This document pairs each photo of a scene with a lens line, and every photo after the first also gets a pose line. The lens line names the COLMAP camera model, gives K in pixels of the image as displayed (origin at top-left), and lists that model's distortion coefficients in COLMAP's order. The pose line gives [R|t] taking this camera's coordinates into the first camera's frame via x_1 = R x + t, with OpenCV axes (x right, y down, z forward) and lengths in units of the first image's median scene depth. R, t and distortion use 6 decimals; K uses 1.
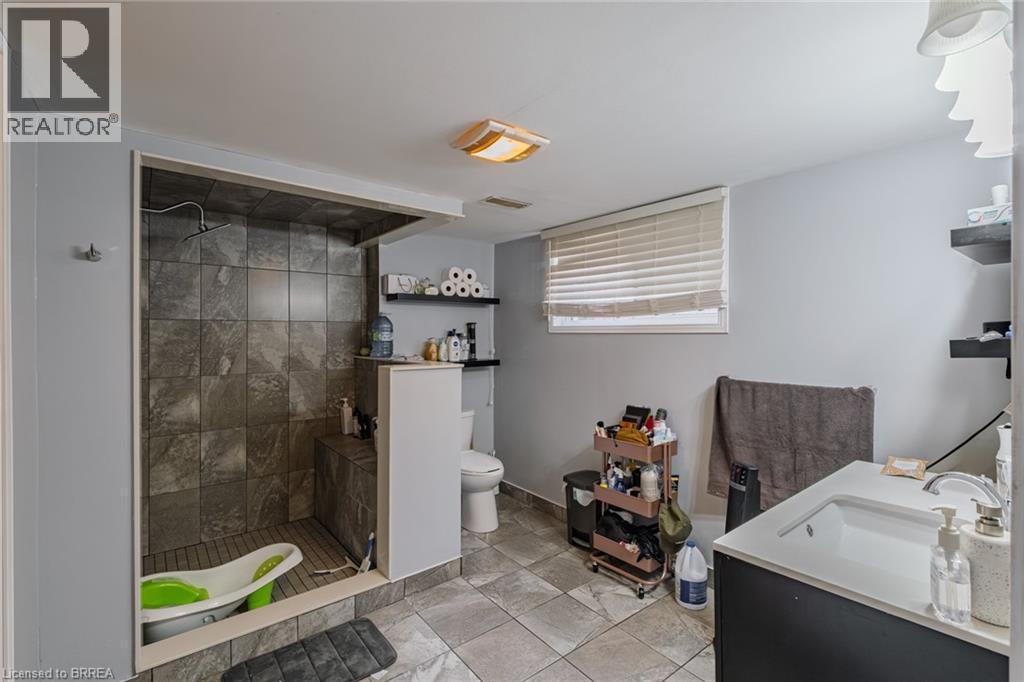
lens RADIAL K [[449.4, 0, 508.8], [0, 449.4, 336.5], [0, 0, 1]] dist [-0.002570, -0.000613]
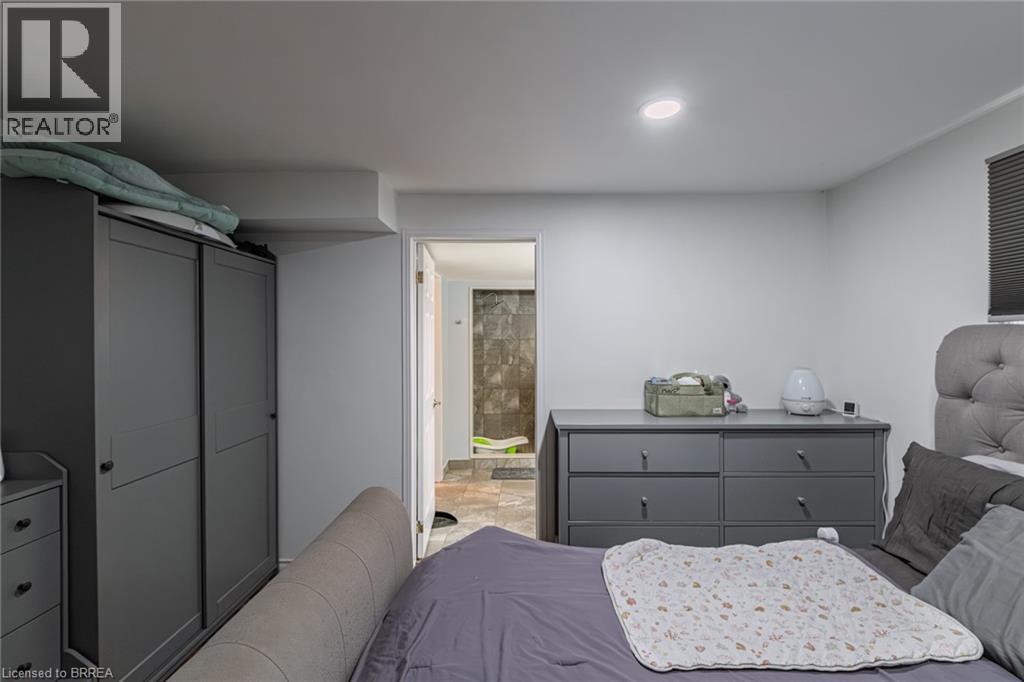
lens RADIAL K [[449.4, 0, 514.2], [0, 449.4, 341.9], [0, 0, 1]] dist [-0.002570, -0.000613]
pose [[0.765735, -0.001479, -0.643154, 0.803835], [0.003715, 0.999991, 0.002124, -0.027986], [0.643145, -0.004015, 0.765734, -0.676302]]
